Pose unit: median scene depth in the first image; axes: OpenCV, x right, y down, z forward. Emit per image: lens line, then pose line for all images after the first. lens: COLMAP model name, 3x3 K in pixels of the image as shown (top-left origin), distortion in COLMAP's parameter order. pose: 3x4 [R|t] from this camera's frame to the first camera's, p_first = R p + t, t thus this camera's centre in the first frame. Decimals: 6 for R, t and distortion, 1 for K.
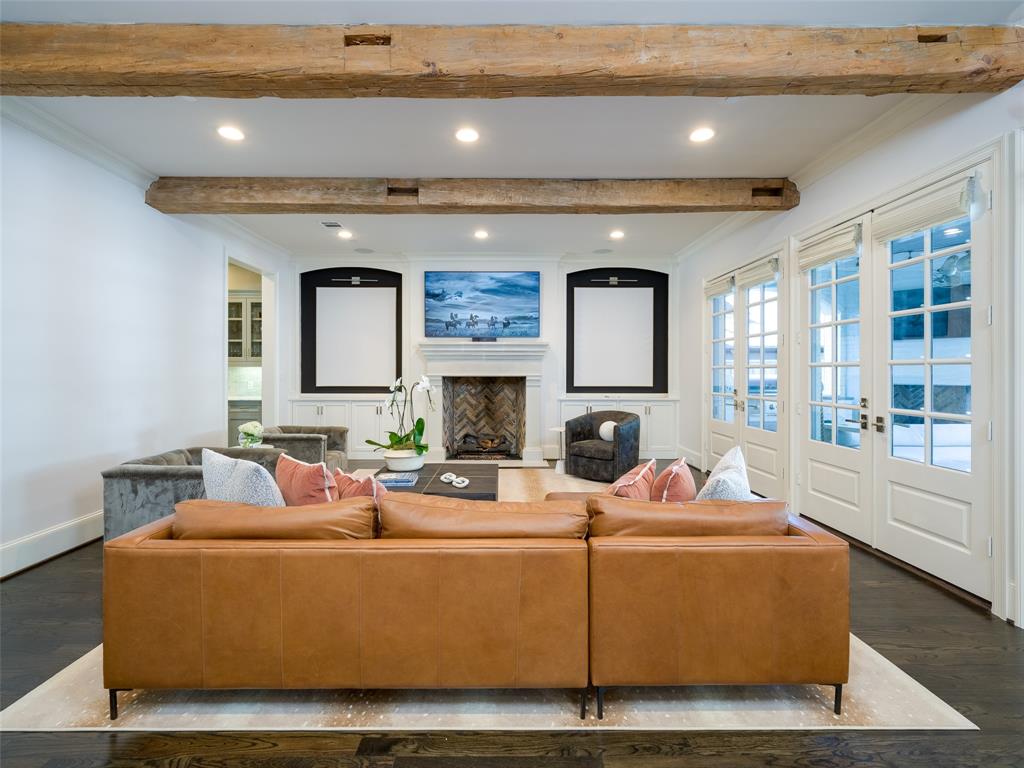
lens RADIAL K [[467.2, 0, 507.0], [0, 467.2, 375.4], [0, 0, 1]] dist [0.001631, 0.000018]
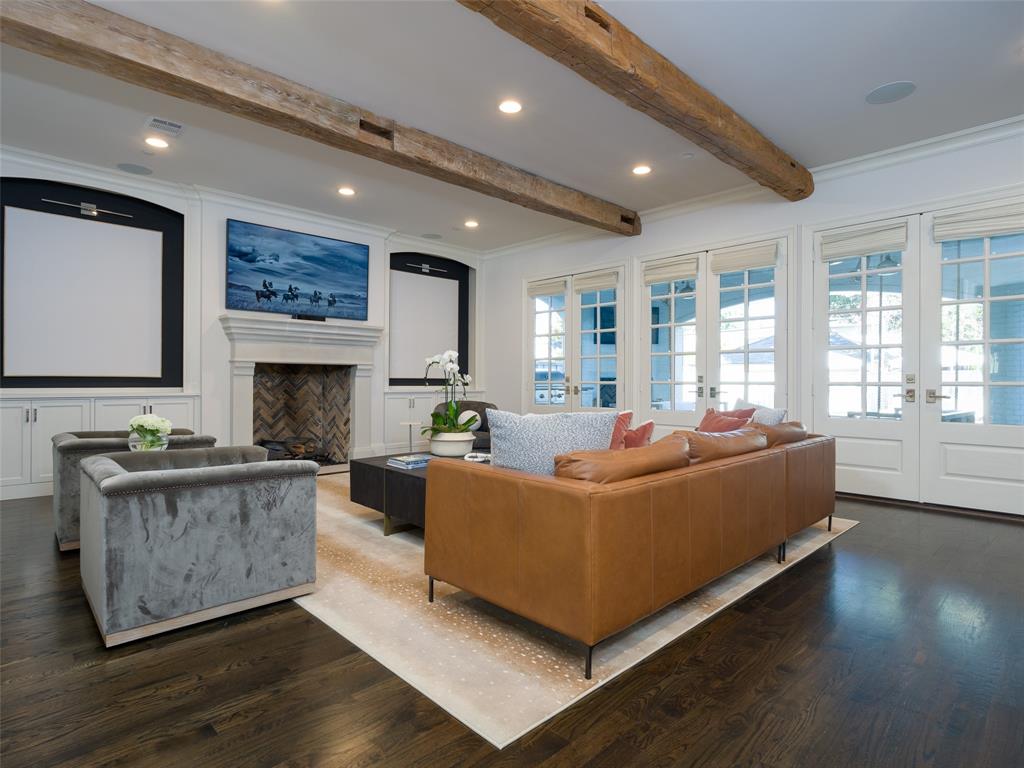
lens RADIAL K [[538.9, 0, 512.0], [0, 538.9, 384.0], [0, 0, 1]] dist [-0.002218, 0.000233]
pose [[0.729848, -0.001957, 0.683606, -0.425988], [0.001937, 0.999998, 0.000795, 0.036462], [-0.683606, 0.000744, 0.729851, 0.080152]]
